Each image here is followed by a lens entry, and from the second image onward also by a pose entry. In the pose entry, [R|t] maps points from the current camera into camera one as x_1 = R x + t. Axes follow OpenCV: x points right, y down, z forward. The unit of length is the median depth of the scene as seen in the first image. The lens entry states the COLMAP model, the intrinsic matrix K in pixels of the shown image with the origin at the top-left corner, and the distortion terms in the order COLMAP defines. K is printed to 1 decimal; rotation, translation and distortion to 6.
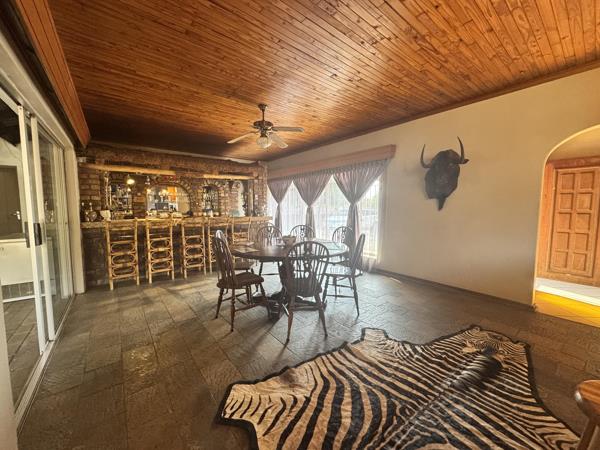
lens RADIAL K [[239.6, 0, 301.3], [0, 239.6, 225.7], [0, 0, 1]] dist [-0.003517, 0.000034]
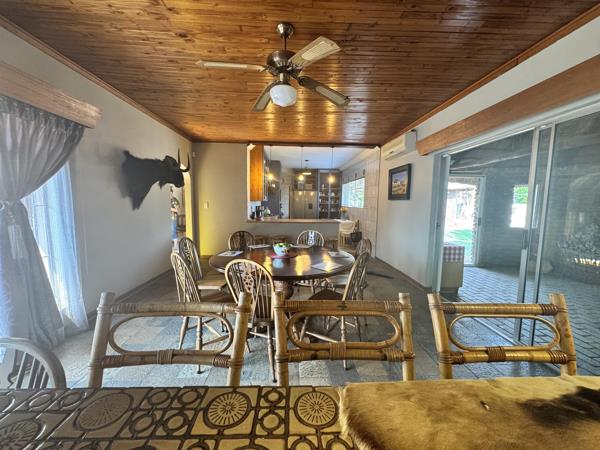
lens RADIAL K [[239.6, 0, 299.4], [0, 239.6, 226.5], [0, 0, 1]] dist [-0.003517, 0.000034]
pose [[-0.804682, -0.071978, 0.589326, -0.505067], [0.034543, 0.985266, 0.167504, -0.135809], [-0.592700, 0.155145, -0.790340, 1.366996]]
